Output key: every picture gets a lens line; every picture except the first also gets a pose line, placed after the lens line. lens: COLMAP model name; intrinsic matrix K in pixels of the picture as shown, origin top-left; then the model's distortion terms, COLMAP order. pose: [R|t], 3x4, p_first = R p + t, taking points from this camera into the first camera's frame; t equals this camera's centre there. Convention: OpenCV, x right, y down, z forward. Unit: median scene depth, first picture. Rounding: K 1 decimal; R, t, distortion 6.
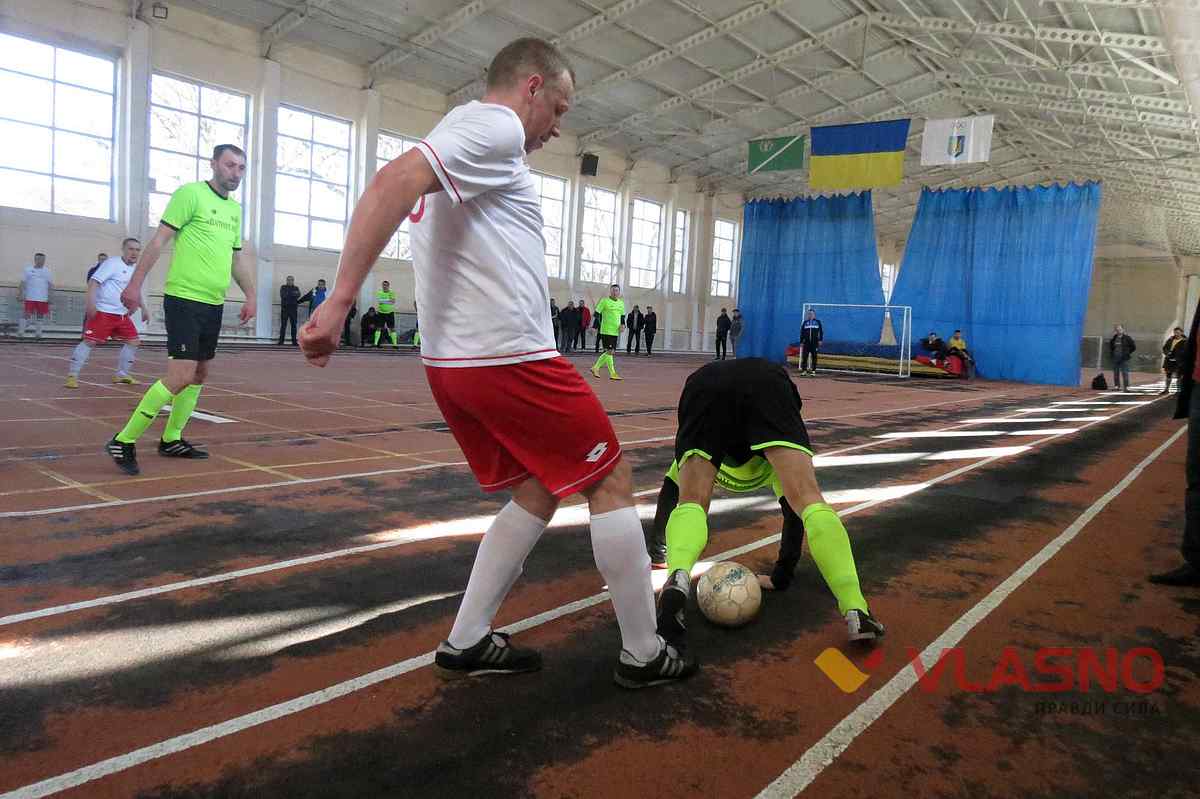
lens RADIAL K [[898.1, 0, 605.9], [0, 898.1, 406.5], [0, 0, 1]] dist [0.000300, -0.000387]
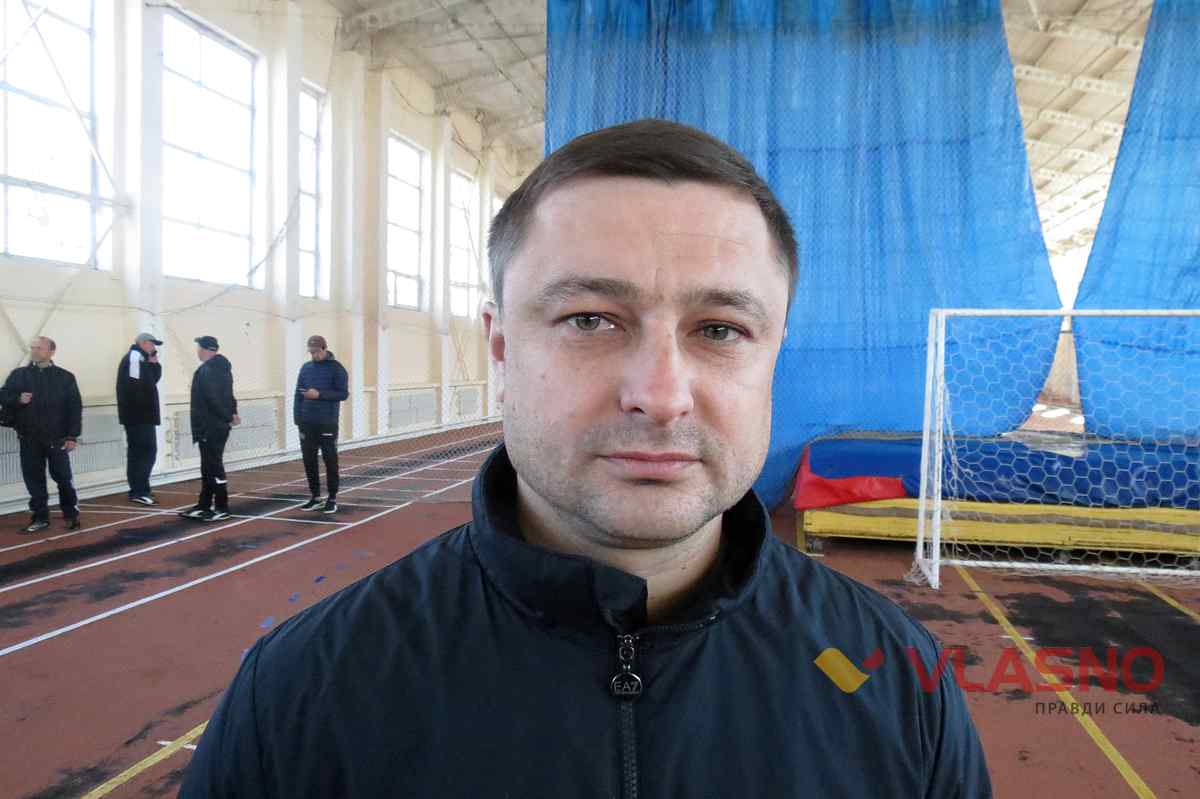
lens RADIAL K [[881.6, 0, 596.1], [0, 881.6, 407.7], [0, 0, 1]] dist [0.025454, 0.005383]
pose [[0.907024, -0.065713, 0.415919, 0.039737], [0.072910, 0.997338, -0.001426, -0.095657], [-0.414718, 0.031618, 0.909401, 0.832474]]
